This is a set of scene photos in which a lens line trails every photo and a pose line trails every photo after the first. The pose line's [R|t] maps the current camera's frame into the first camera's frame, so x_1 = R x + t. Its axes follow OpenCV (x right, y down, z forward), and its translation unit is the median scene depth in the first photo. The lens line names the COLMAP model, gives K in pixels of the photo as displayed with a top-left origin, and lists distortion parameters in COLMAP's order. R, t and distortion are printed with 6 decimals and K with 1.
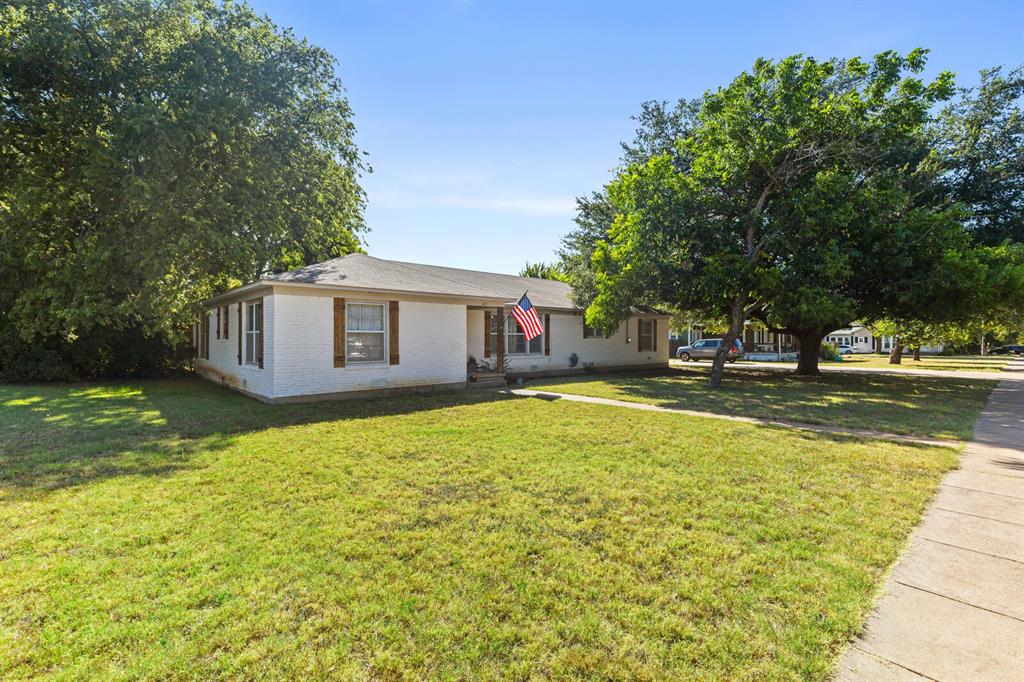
lens RADIAL K [[457.3, 0, 516.2], [0, 457.3, 342.3], [0, 0, 1]] dist [-0.001883, -0.000092]
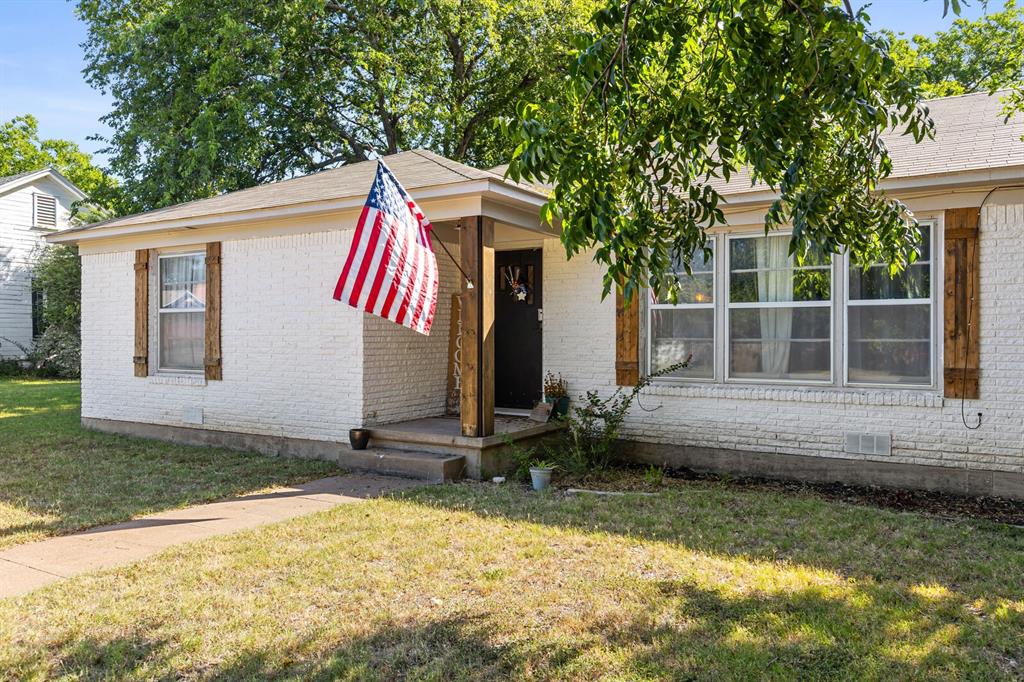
lens RADIAL K [[739.4, 0, 505.4], [0, 739.4, 336.7], [0, 0, 1]] dist [0.001865, -0.000014]
pose [[0.281475, 0.003250, -0.959563, 0.268679], [-0.009814, 0.999952, 0.000508, 0.001114], [0.959518, 0.009274, 0.281493, 0.540932]]
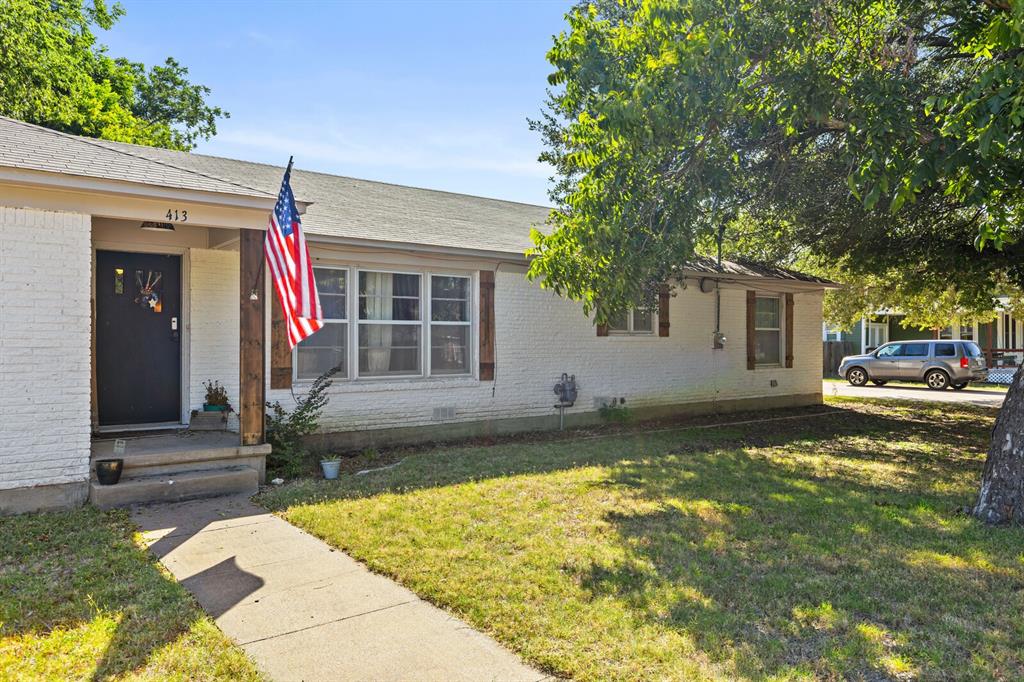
lens RADIAL K [[692.8, 0, 515.6], [0, 692.8, 340.0], [0, 0, 1]] dist [-0.003638, -0.004224]
pose [[0.995373, 0.001738, -0.096068, 0.114399], [-0.002702, 0.999947, -0.009906, 0.001017], [0.096046, 0.010119, 0.995325, 0.339309]]
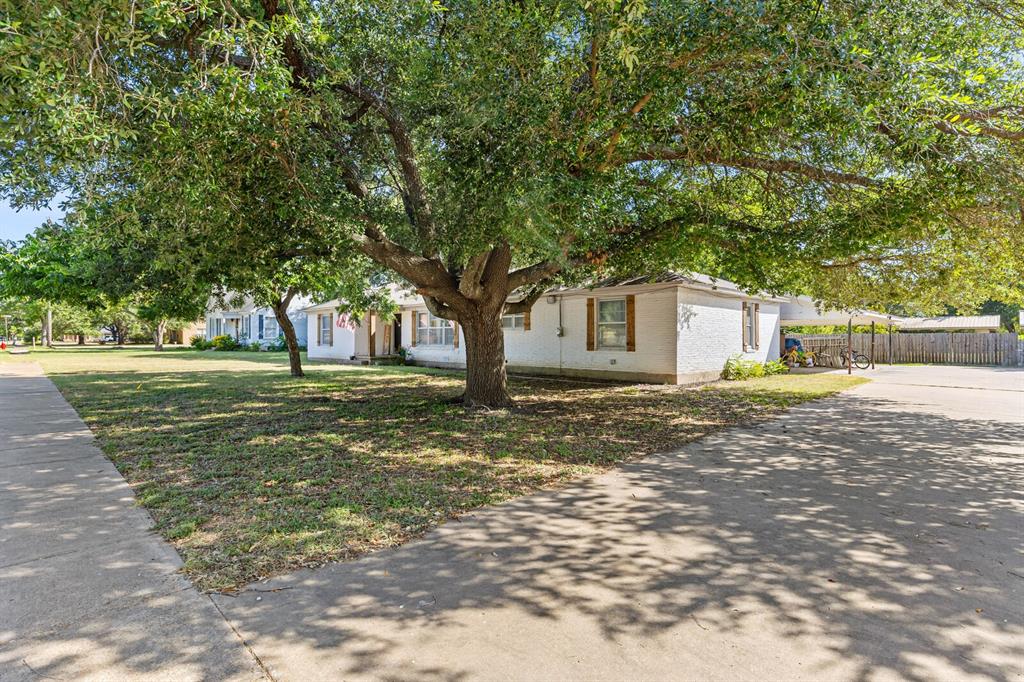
lens RADIAL K [[481.7, 0, 513.6], [0, 481.7, 340.8], [0, 0, 1]] dist [-0.000957, -0.000071]
pose [[0.046093, 0.004329, -0.998928, 0.899495], [-0.008878, 0.999953, 0.003924, 0.005824], [0.998898, 0.008688, 0.046130, 0.842483]]
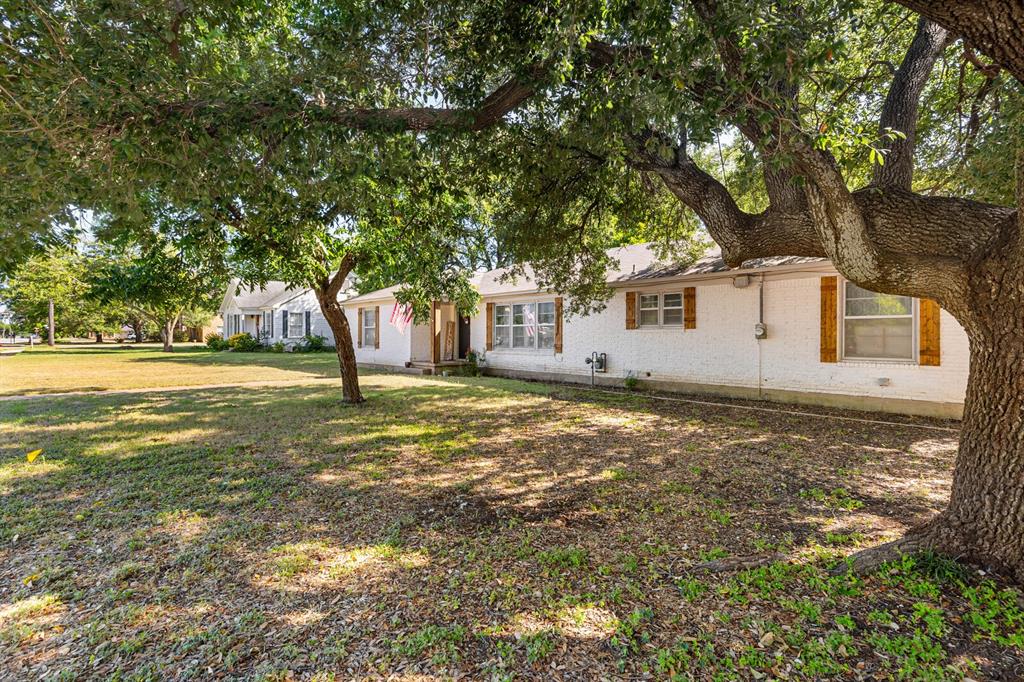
lens RADIAL K [[457.3, 0, 512.0], [0, 457.3, 338.7], [0, 0, 1]] dist [-0.001883, -0.000092]
pose [[0.032671, 0.002459, -0.999463, 0.628829], [-0.013084, 0.999912, 0.002033, 0.003934], [0.999381, 0.013011, 0.032700, 0.702935]]
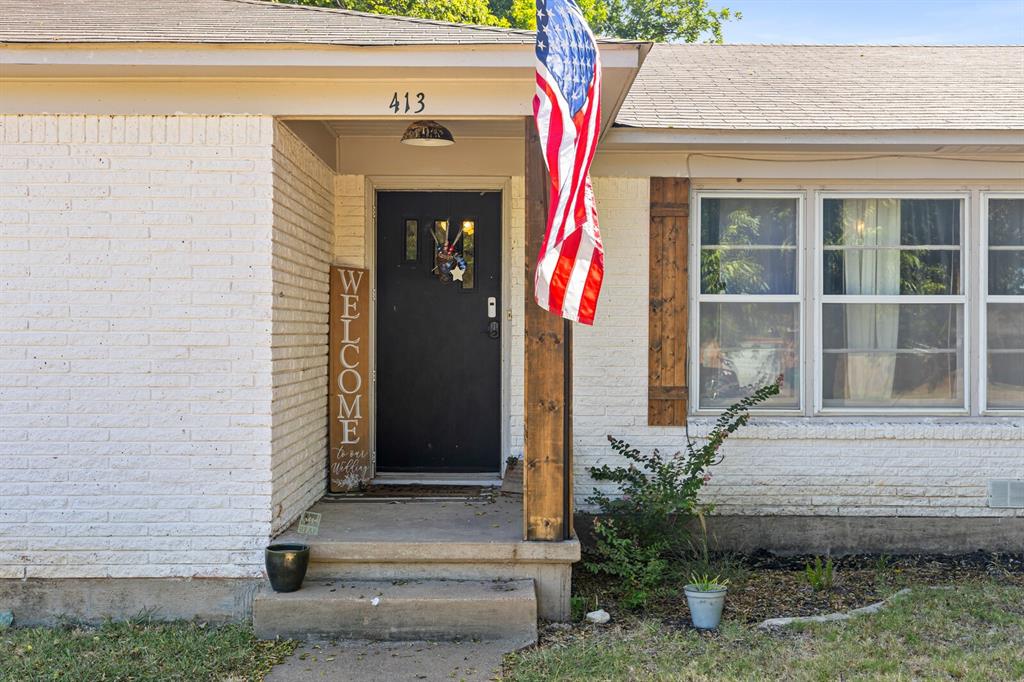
lens RADIAL K [[989.6, 0, 520.6], [0, 989.6, 342.5], [0, 0, 1]] dist [0.006587, 0.000000]
pose [[0.739977, 0.004943, -0.672614, 0.114528], [-0.008851, 0.999958, -0.002389, 0.000845], [0.672574, 0.007721, 0.739990, 0.455118]]
